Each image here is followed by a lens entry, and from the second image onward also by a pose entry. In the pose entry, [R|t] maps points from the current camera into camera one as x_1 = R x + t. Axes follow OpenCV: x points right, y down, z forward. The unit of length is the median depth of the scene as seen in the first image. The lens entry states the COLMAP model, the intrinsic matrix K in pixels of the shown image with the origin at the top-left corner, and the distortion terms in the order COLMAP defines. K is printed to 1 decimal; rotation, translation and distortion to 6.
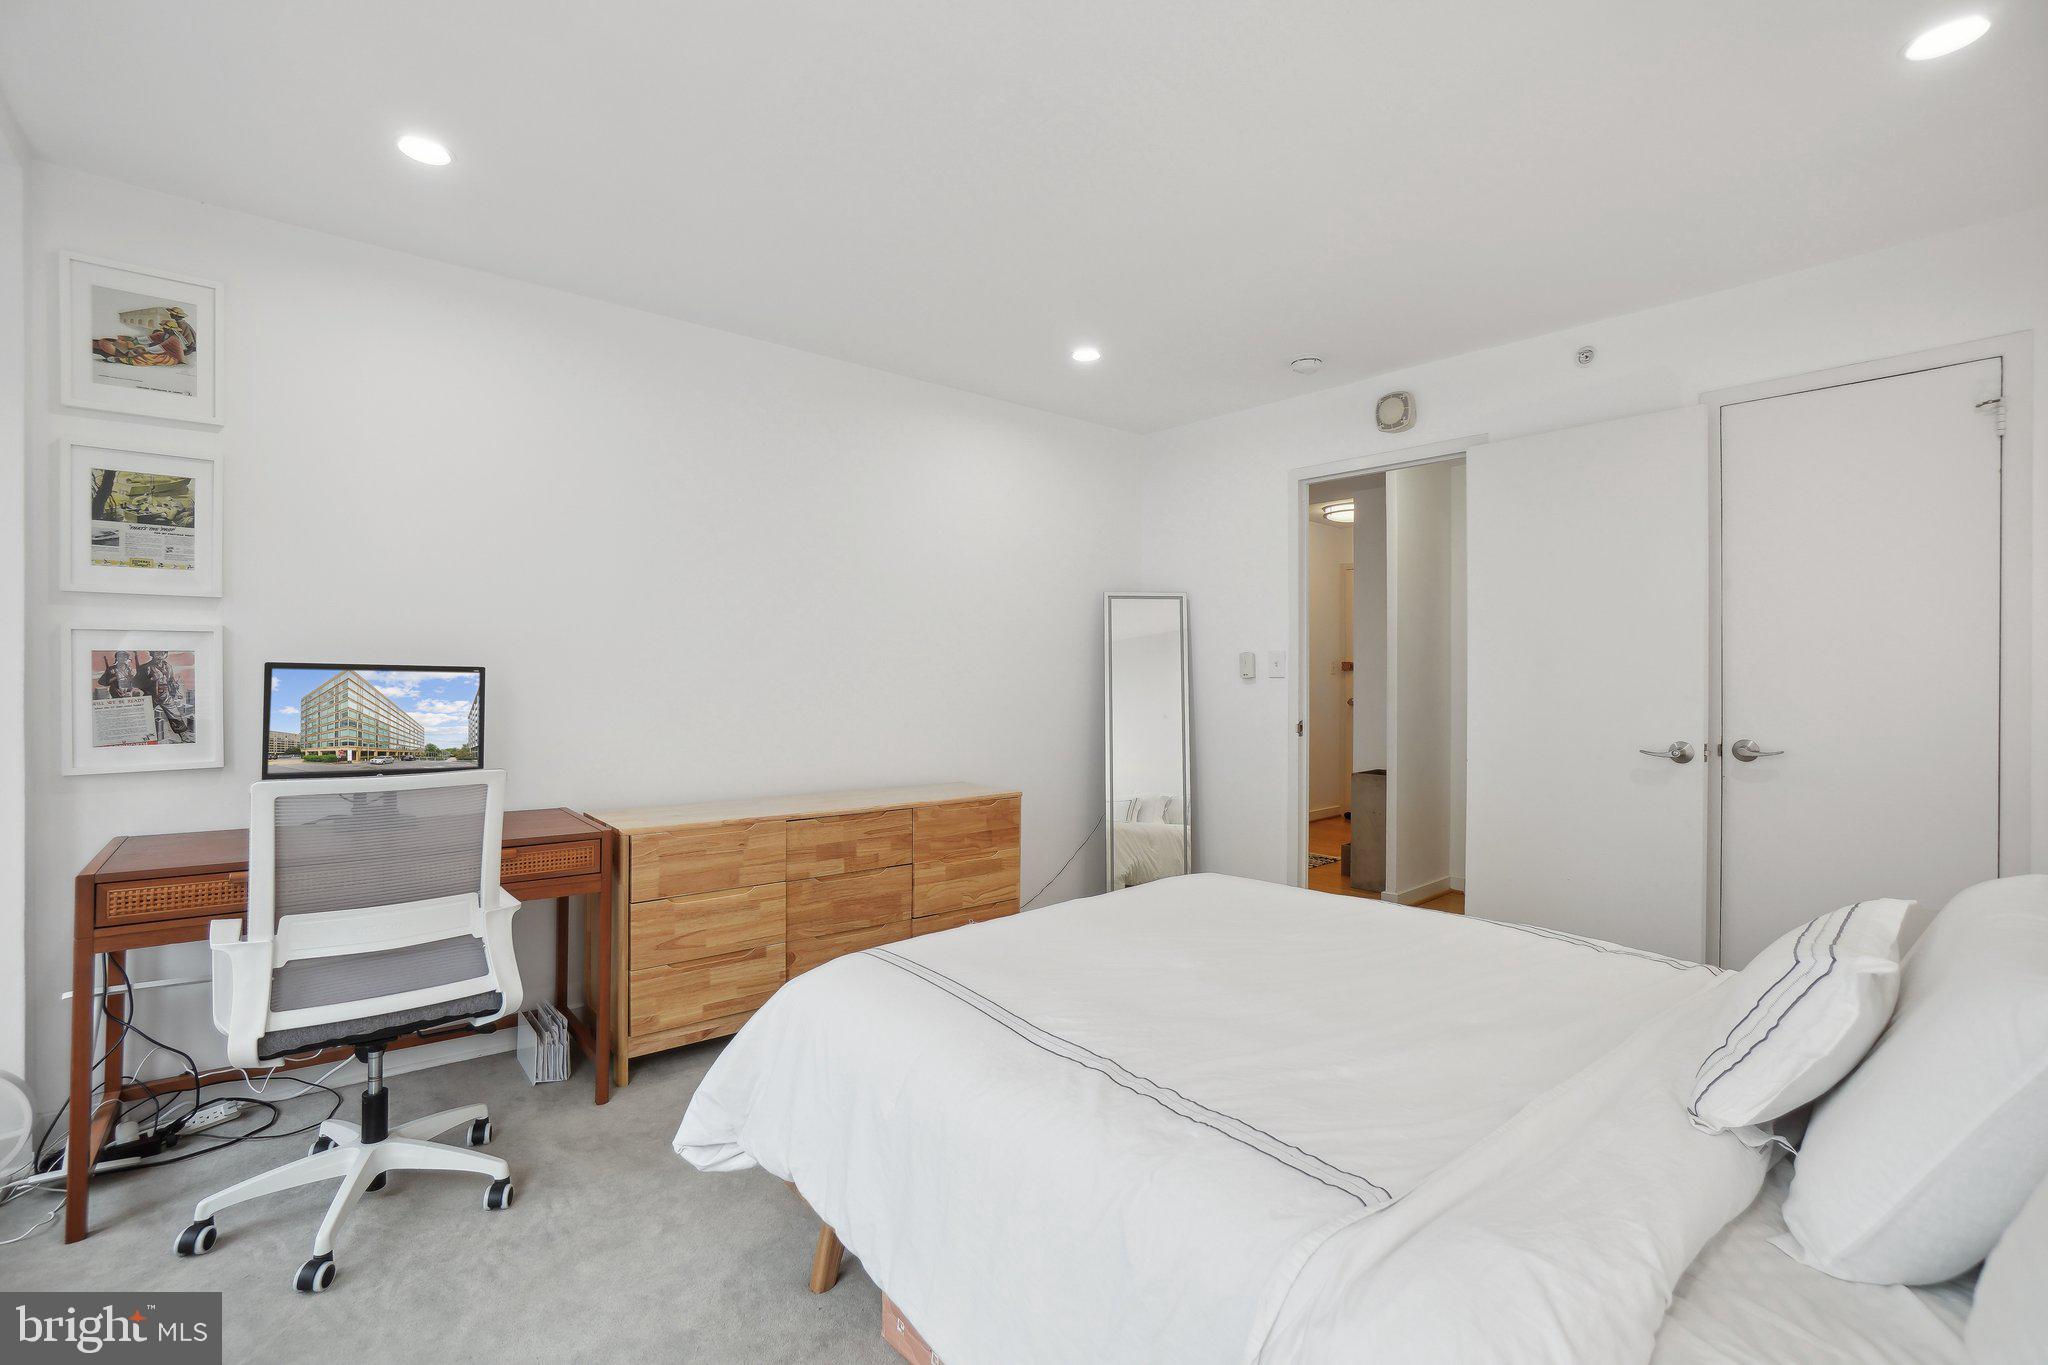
lens RADIAL K [[915.1, 0, 1028.3], [0, 915.1, 681.4], [0, 0, 1]] dist [-0.031227, 0.000307]
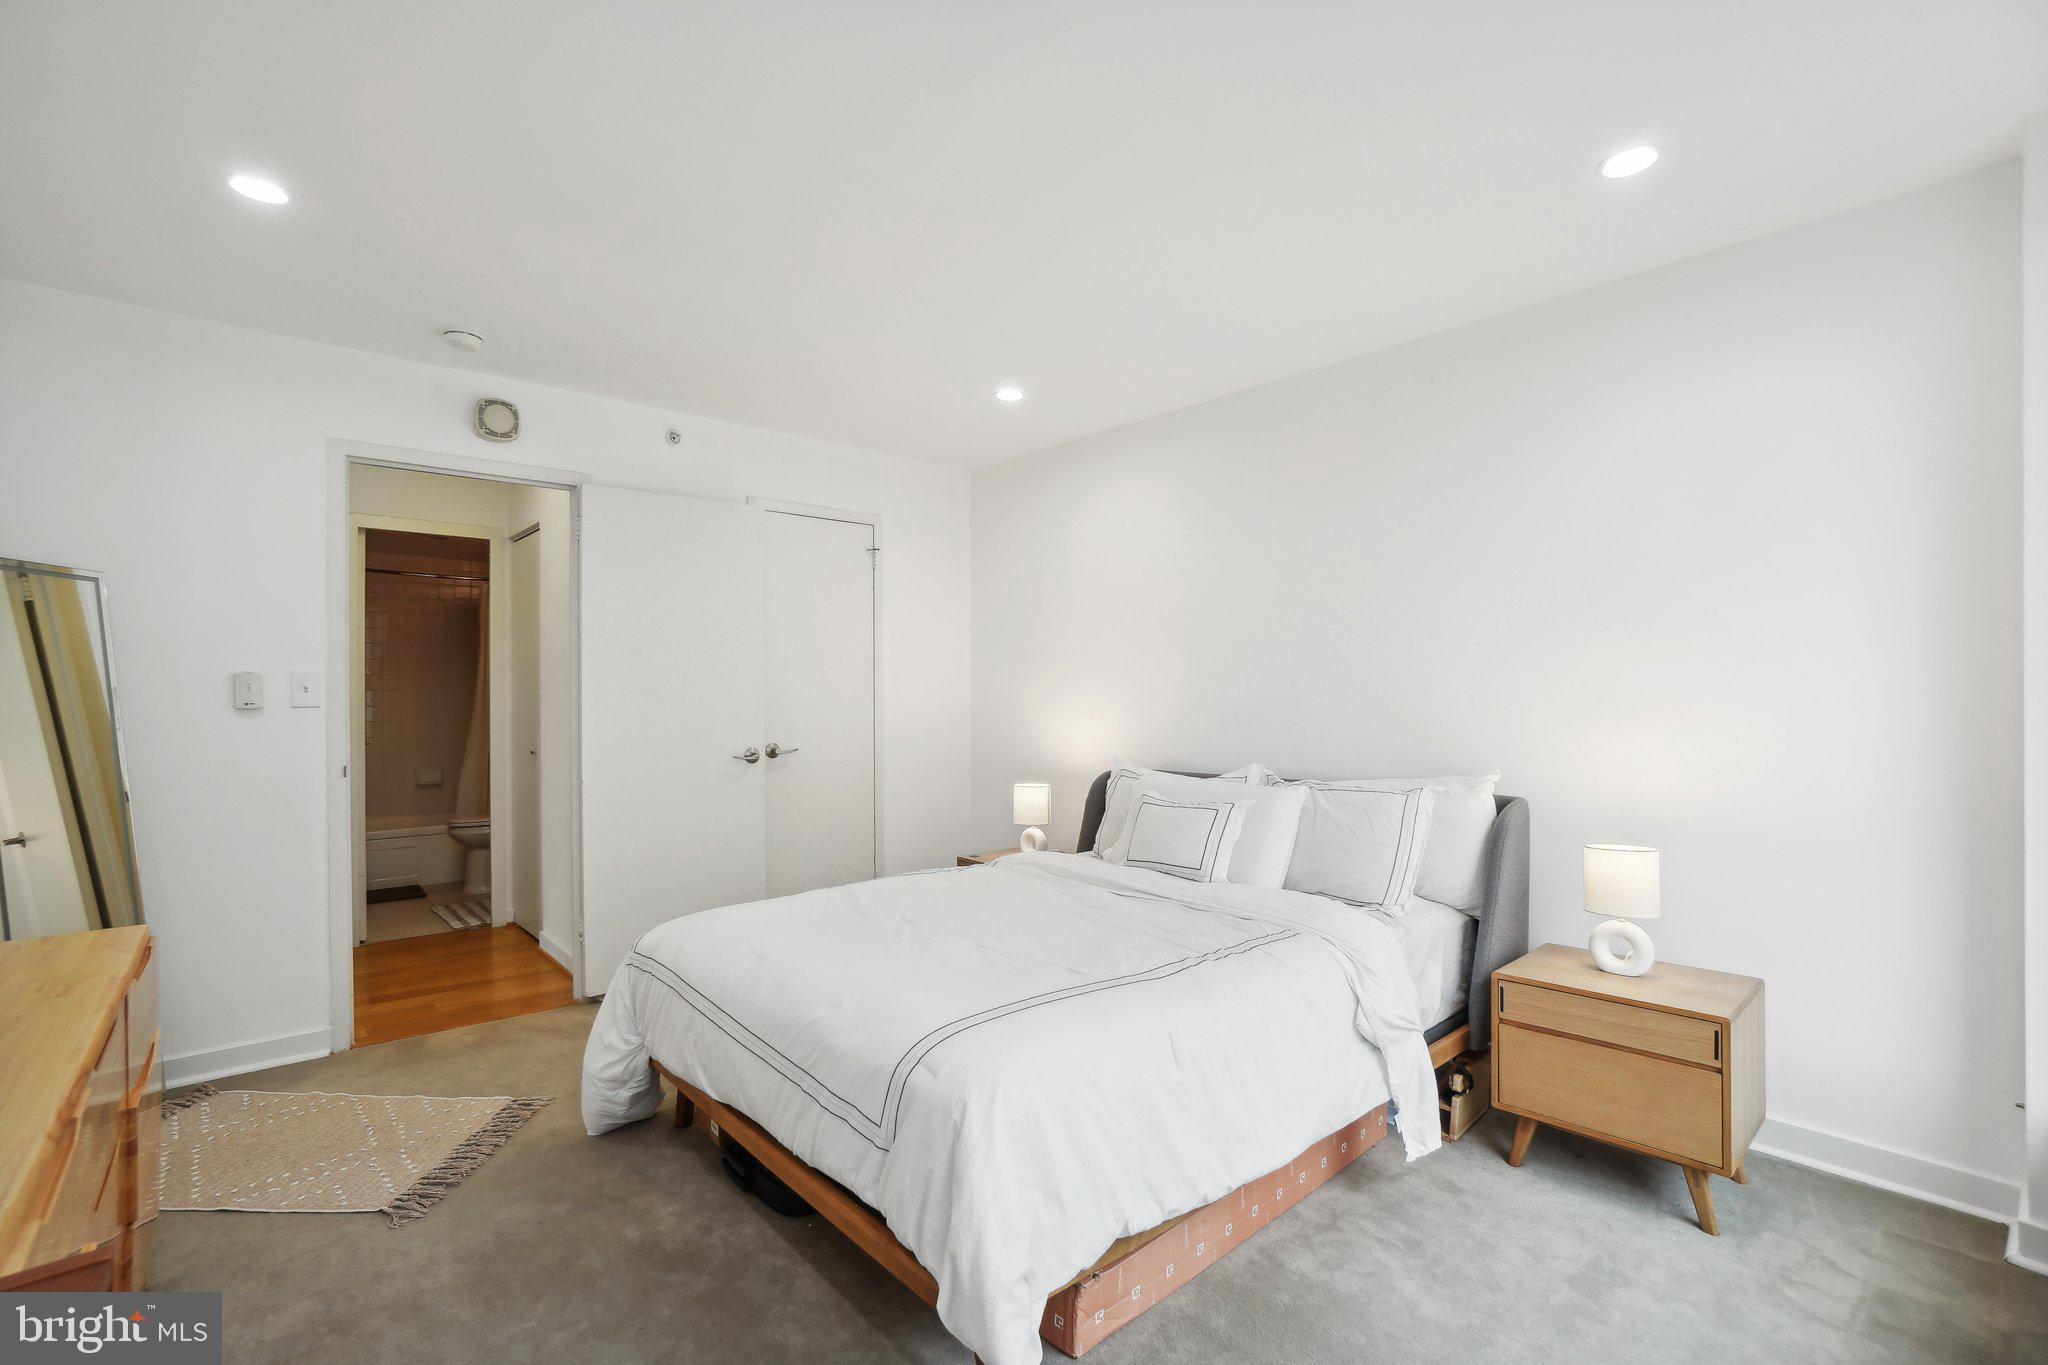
lens RADIAL K [[915.1, 0, 1028.3], [0, 915.1, 681.4], [0, 0, 1]] dist [-0.031227, 0.000307]
pose [[-0.010981, 0.005905, 0.999922, -0.608310], [0.009132, 0.999941, -0.005804, -0.019673], [-0.999898, 0.009067, -0.011035, 0.534510]]
